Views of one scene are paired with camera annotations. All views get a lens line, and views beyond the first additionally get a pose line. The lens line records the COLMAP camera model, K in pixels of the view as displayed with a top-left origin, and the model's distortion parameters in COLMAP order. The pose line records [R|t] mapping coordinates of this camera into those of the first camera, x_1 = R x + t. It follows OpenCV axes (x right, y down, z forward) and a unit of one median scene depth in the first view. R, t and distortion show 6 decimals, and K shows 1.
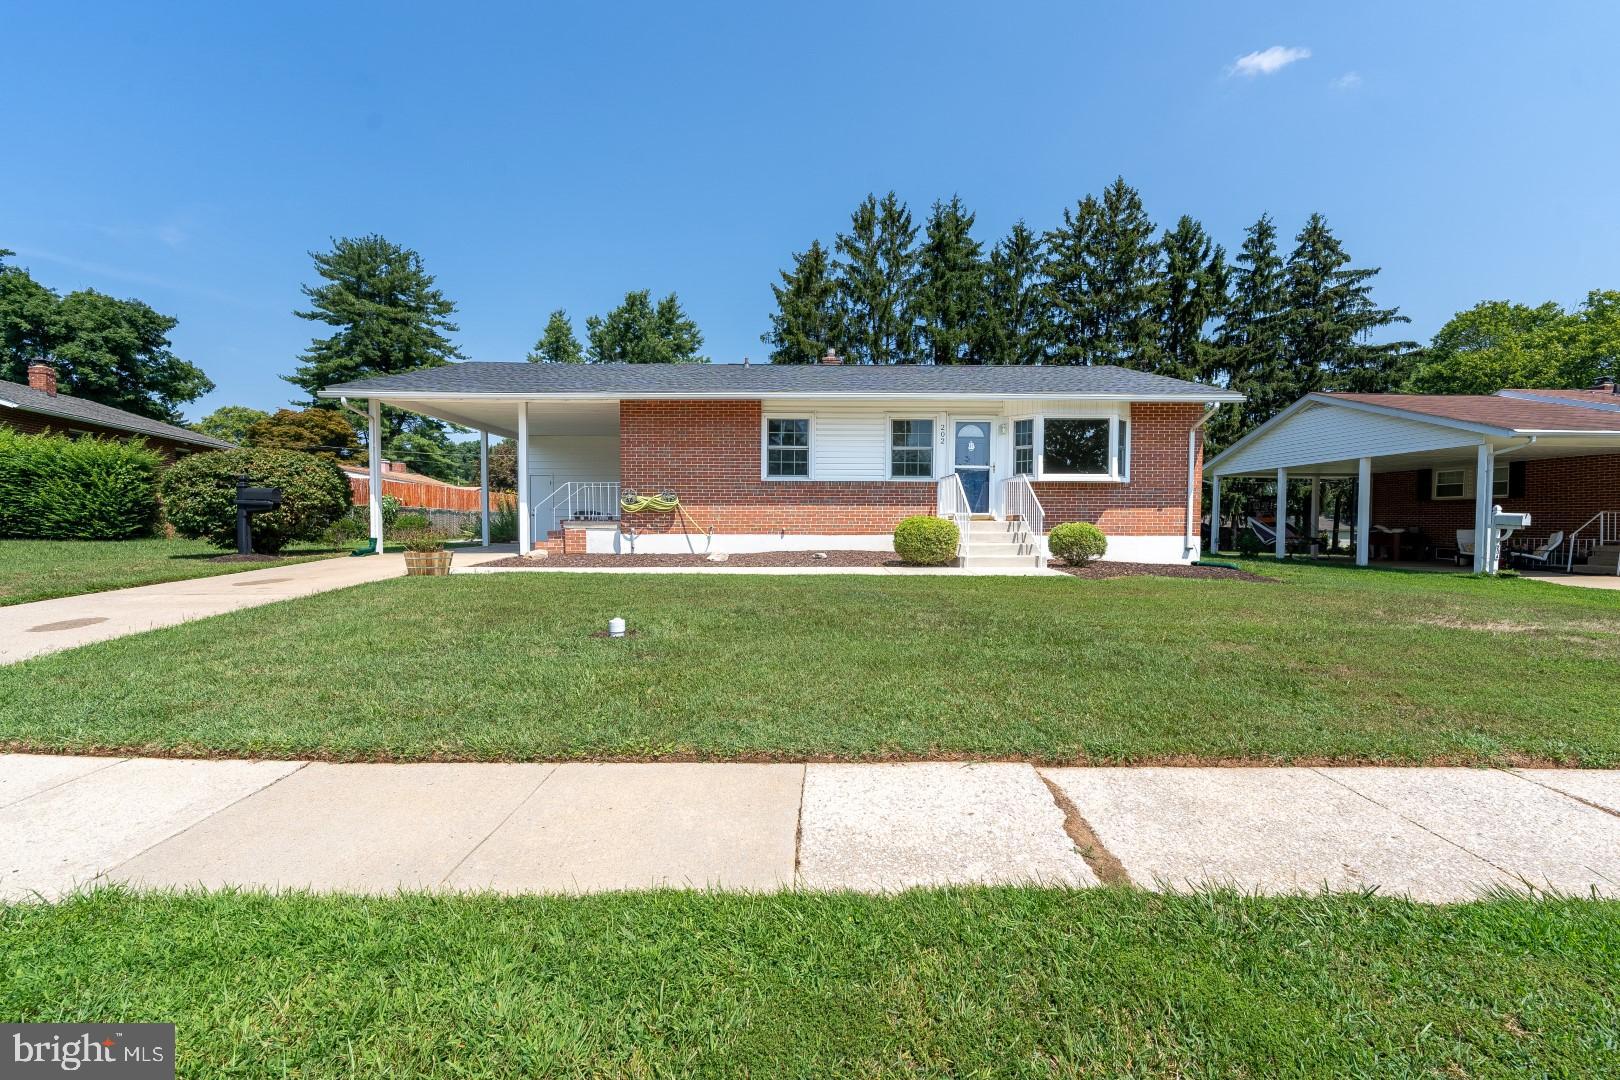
lens RADIAL K [[657.4, 0, 821.5], [0, 657.4, 531.2], [0, 0, 1]] dist [0.004566, -0.001441]
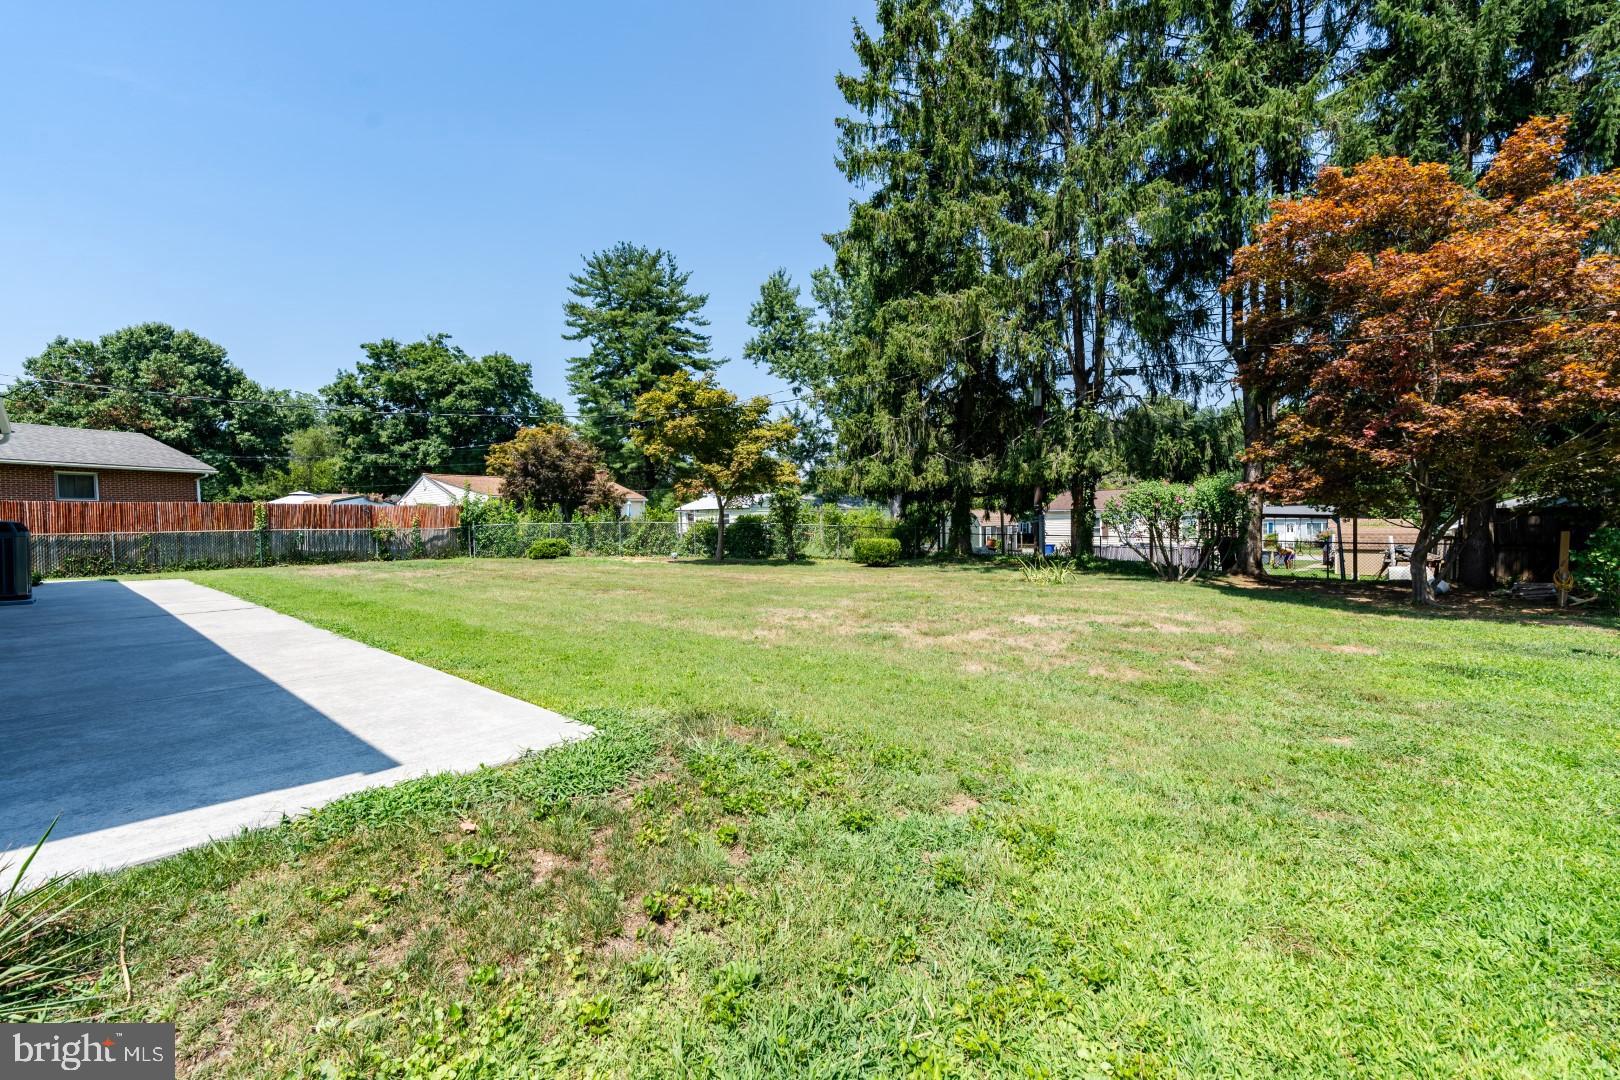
lens RADIAL K [[657.4, 0, 814.4], [0, 657.4, 537.0], [0, 0, 1]] dist [0.004566, -0.001441]
pose [[0.746883, -0.005736, -0.664931, 0.177334], [0.014350, 0.999869, 0.007493, -0.011282], [0.664801, -0.015138, 0.746867, 0.419025]]
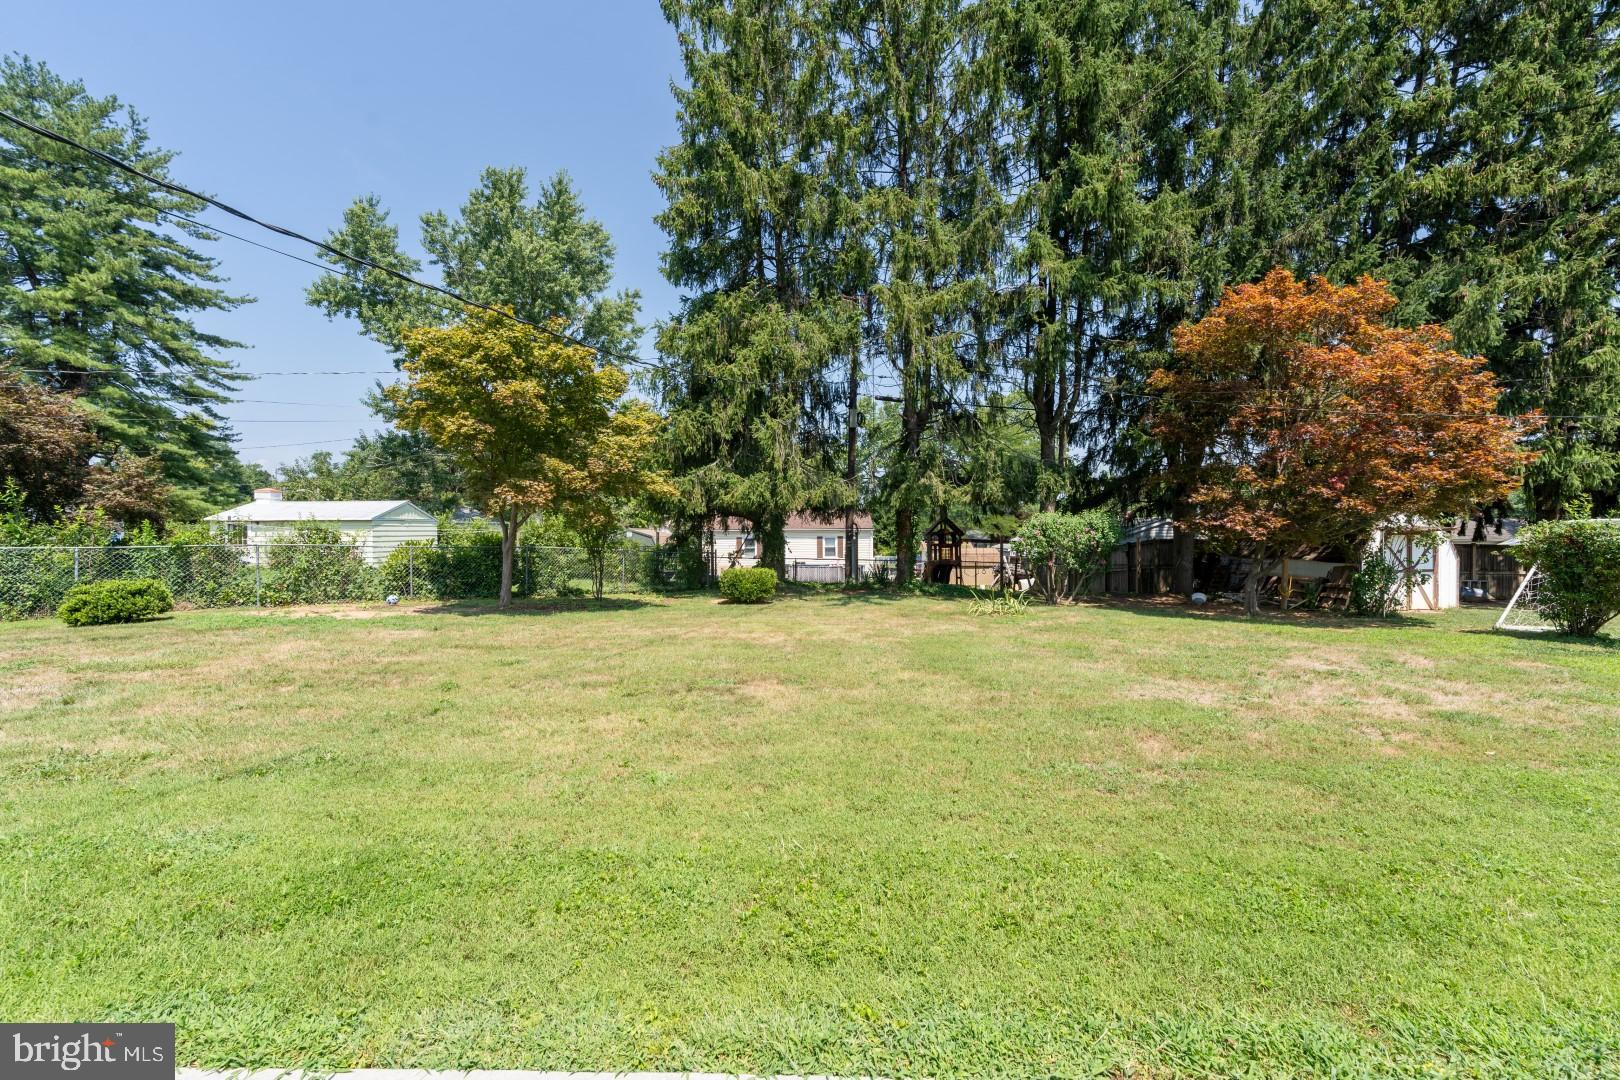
lens RADIAL K [[657.4, 0, 816.8], [0, 657.4, 536.7], [0, 0, 1]] dist [0.004566, -0.001441]
pose [[0.999419, -0.010680, -0.032354, 0.025614], [0.010389, 0.999904, -0.009150, -0.017434], [0.032449, 0.008808, 0.999435, 0.421157]]
